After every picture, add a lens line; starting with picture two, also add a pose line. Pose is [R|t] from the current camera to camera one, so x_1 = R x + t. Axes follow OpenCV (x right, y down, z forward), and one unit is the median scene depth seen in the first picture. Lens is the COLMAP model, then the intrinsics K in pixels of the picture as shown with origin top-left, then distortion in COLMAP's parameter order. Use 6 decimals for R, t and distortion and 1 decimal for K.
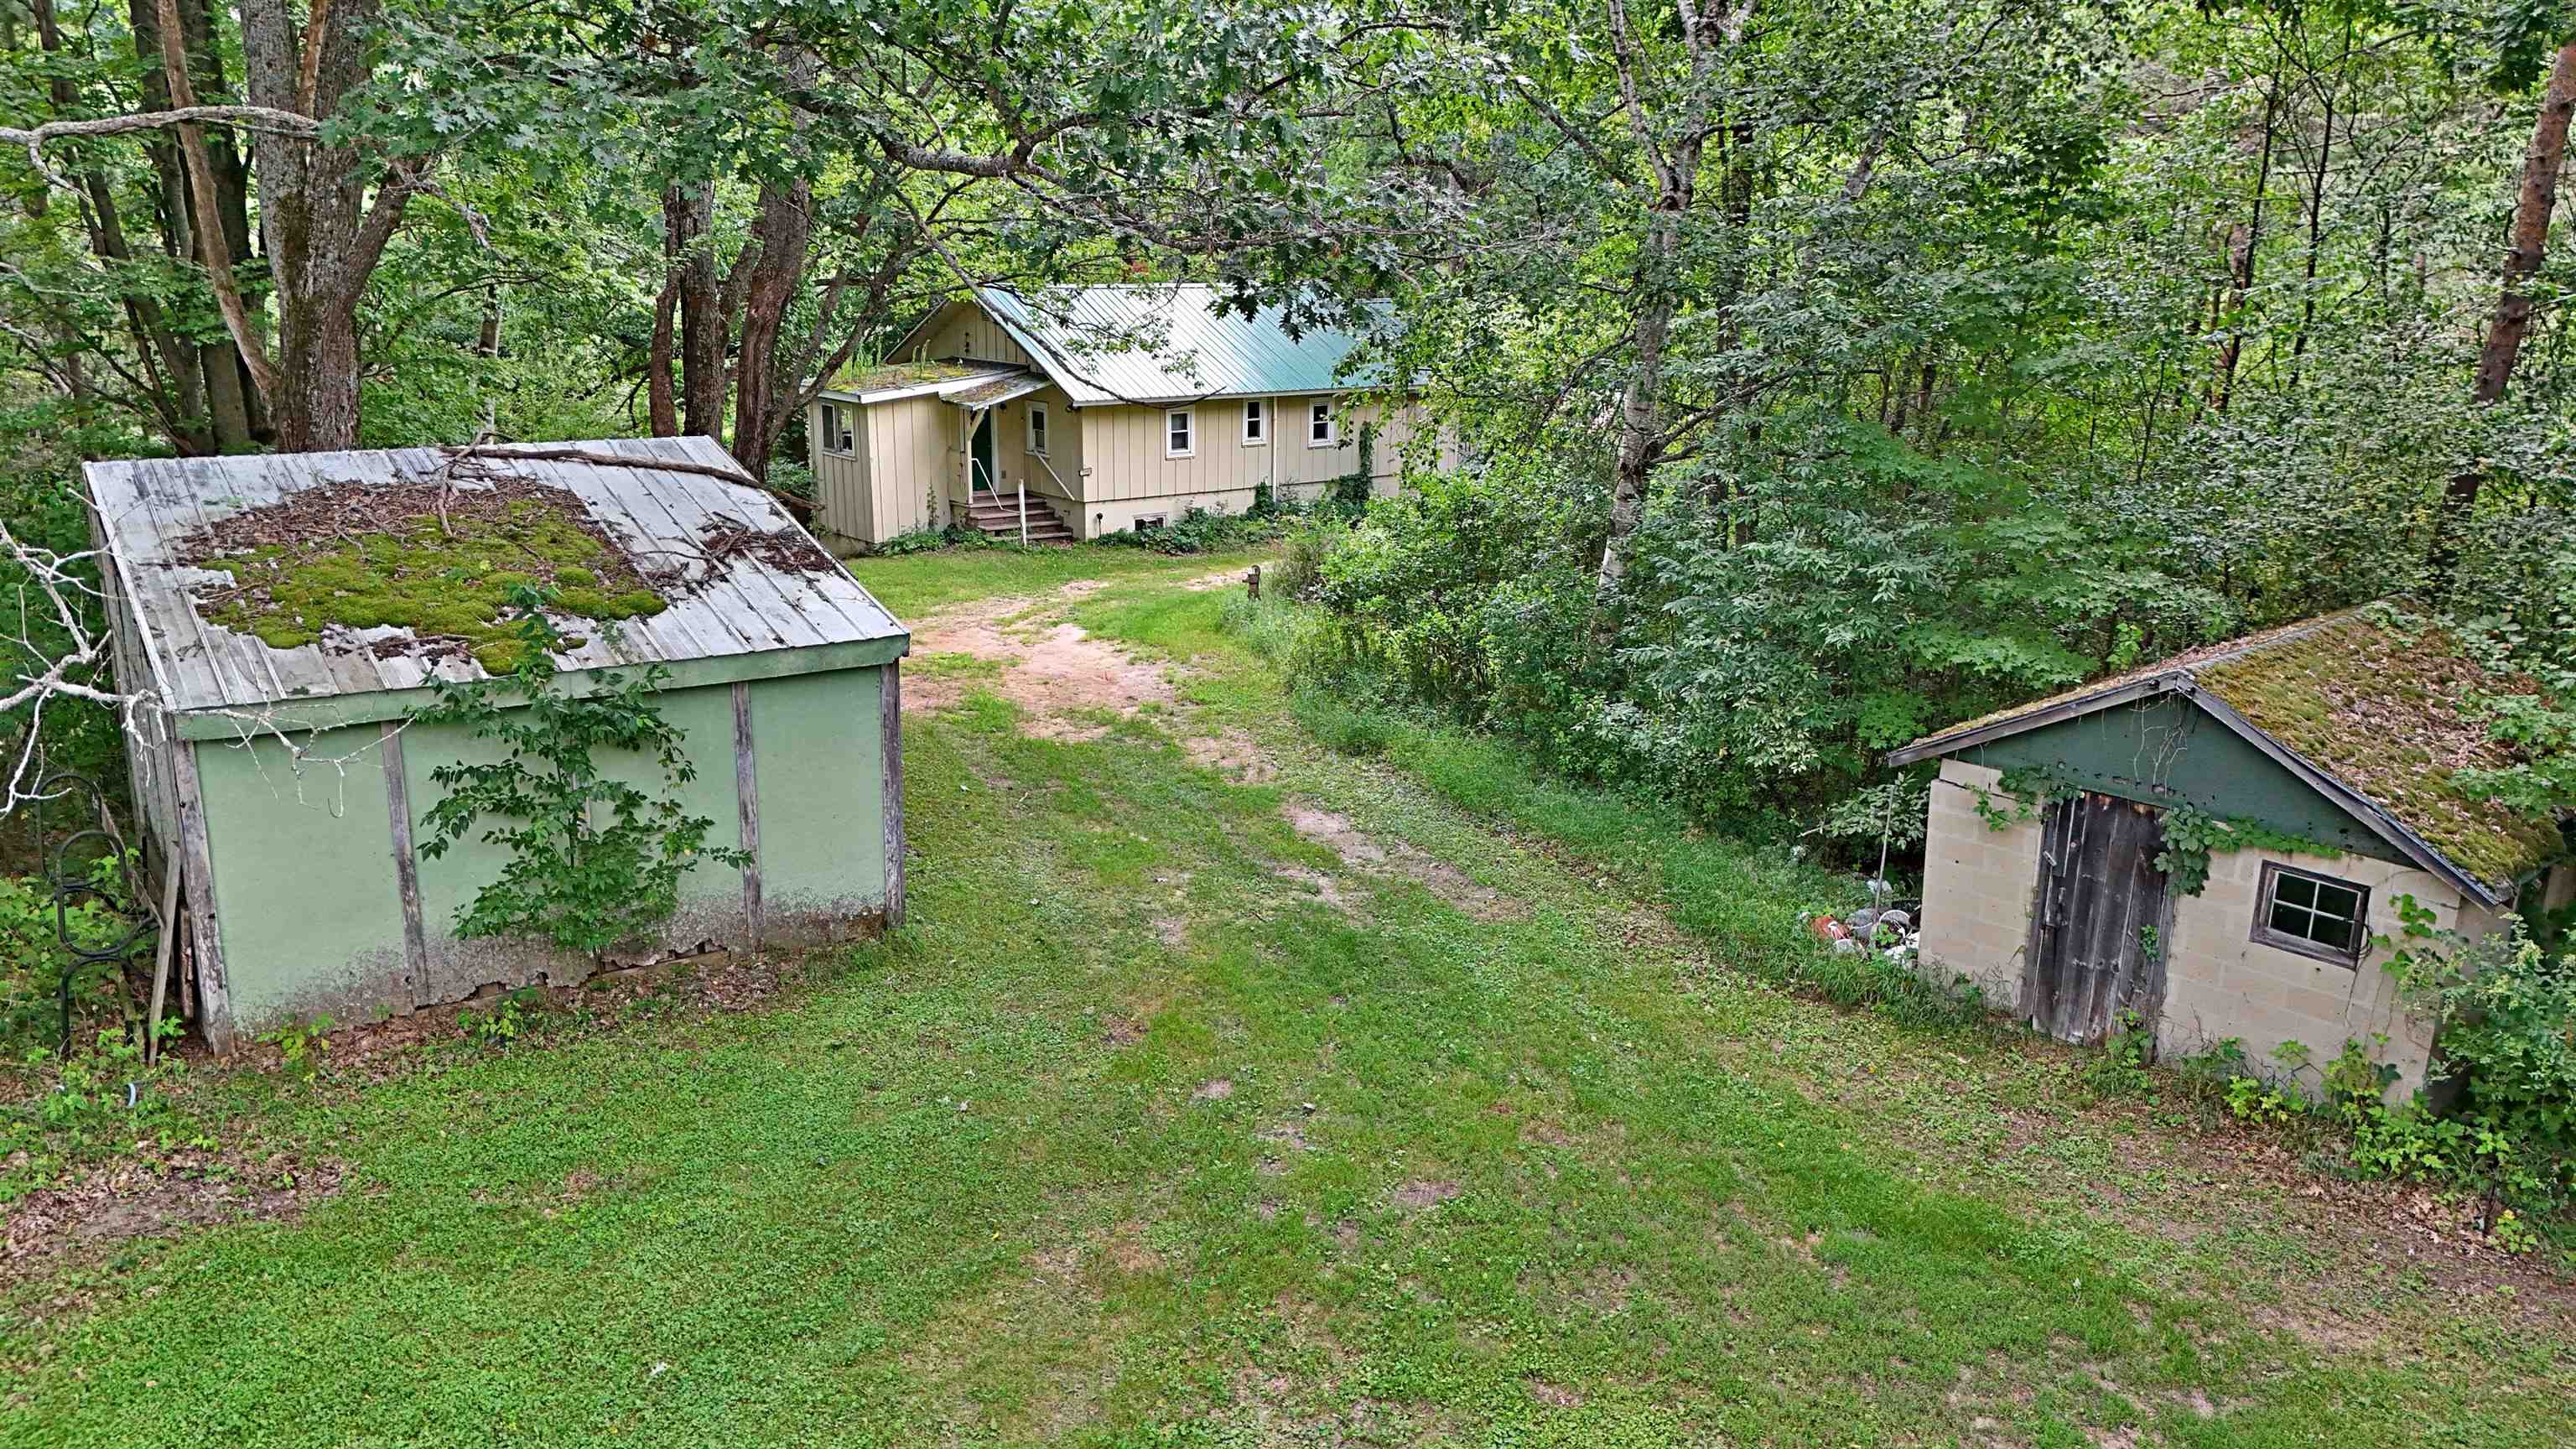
lens RADIAL K [[1876.7, 0, 1288.0], [0, 1876.7, 724.5], [0, 0, 1]] dist [0.039597, -0.058191]
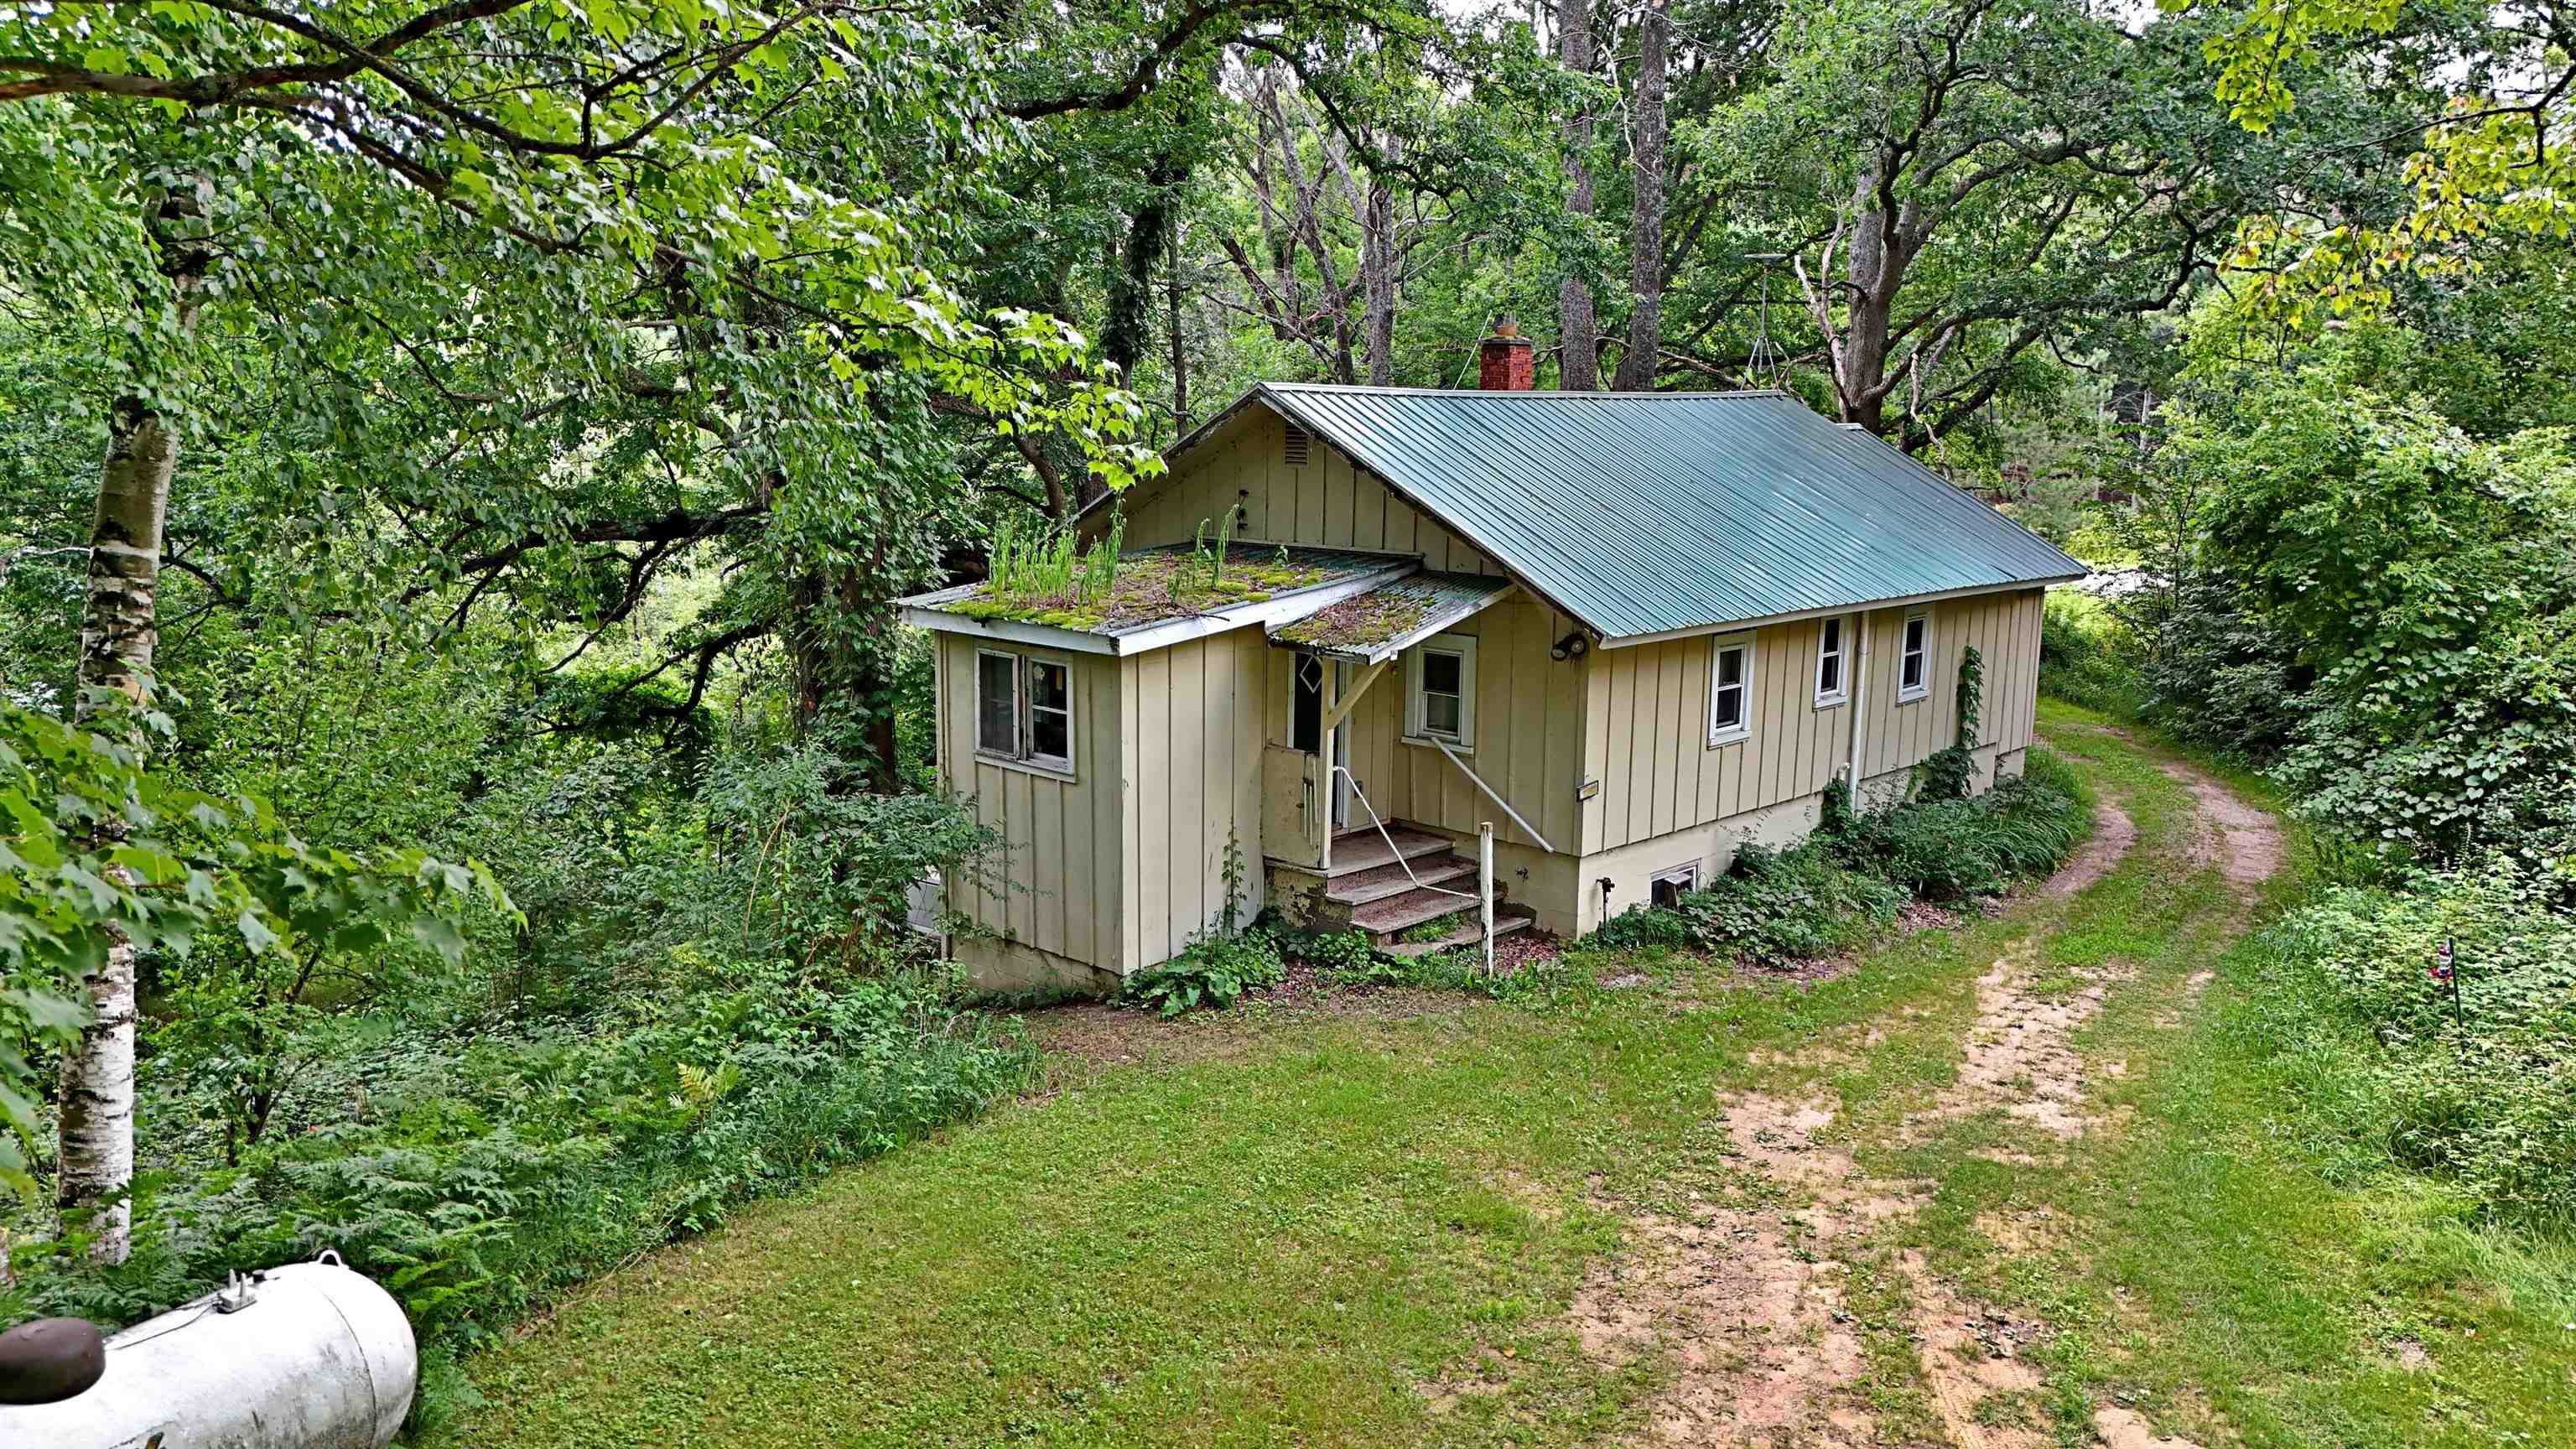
lens RADIAL K [[1876.7, 0, 1288.0], [0, 1876.7, 724.5], [0, 0, 1]] dist [0.039597, -0.058191]
pose [[0.994873, -0.024840, 0.098038, -0.235189], [0.033216, 0.995849, -0.084748, -0.121966], [-0.095526, 0.087570, 0.991568, 0.600616]]
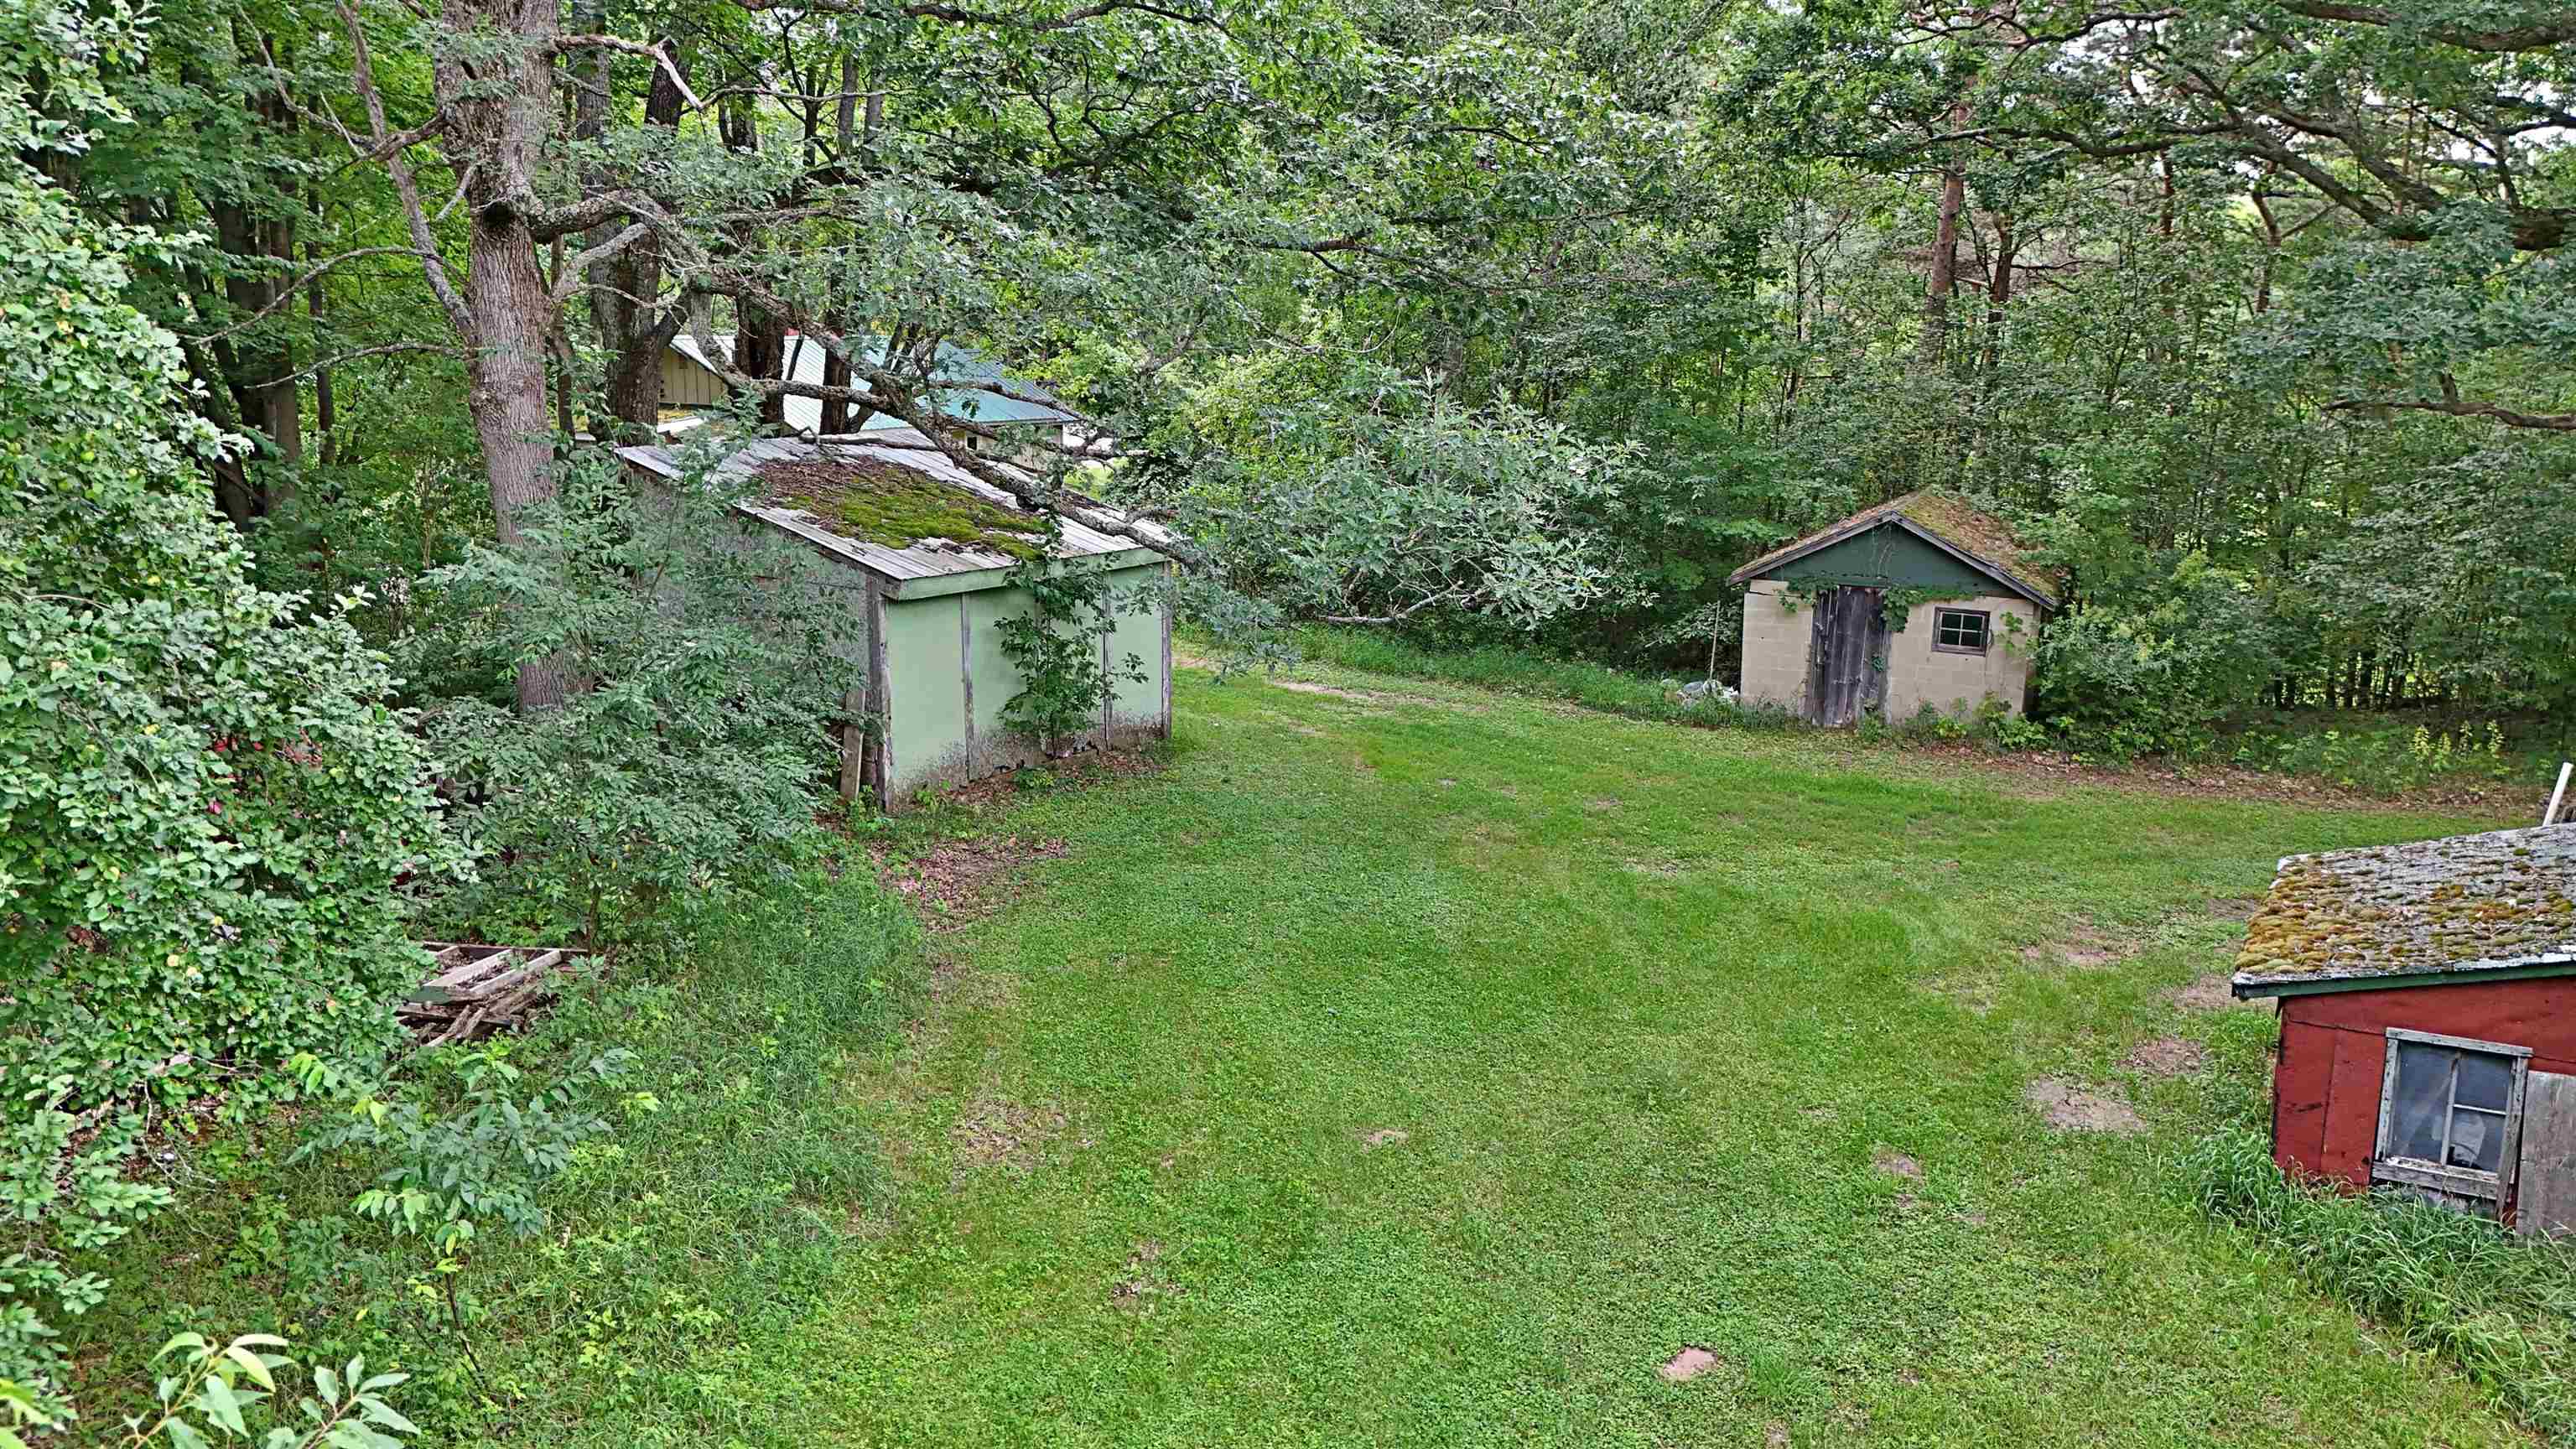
lens RADIAL K [[1876.7, 0, 1288.0], [0, 1876.7, 724.5], [0, 0, 1]] dist [0.039597, -0.058191]
pose [[0.928862, -0.083349, 0.360927, -0.280231], [0.094657, 0.995415, -0.013732, 0.054158], [-0.358128, 0.046919, 0.932493, -0.192701]]
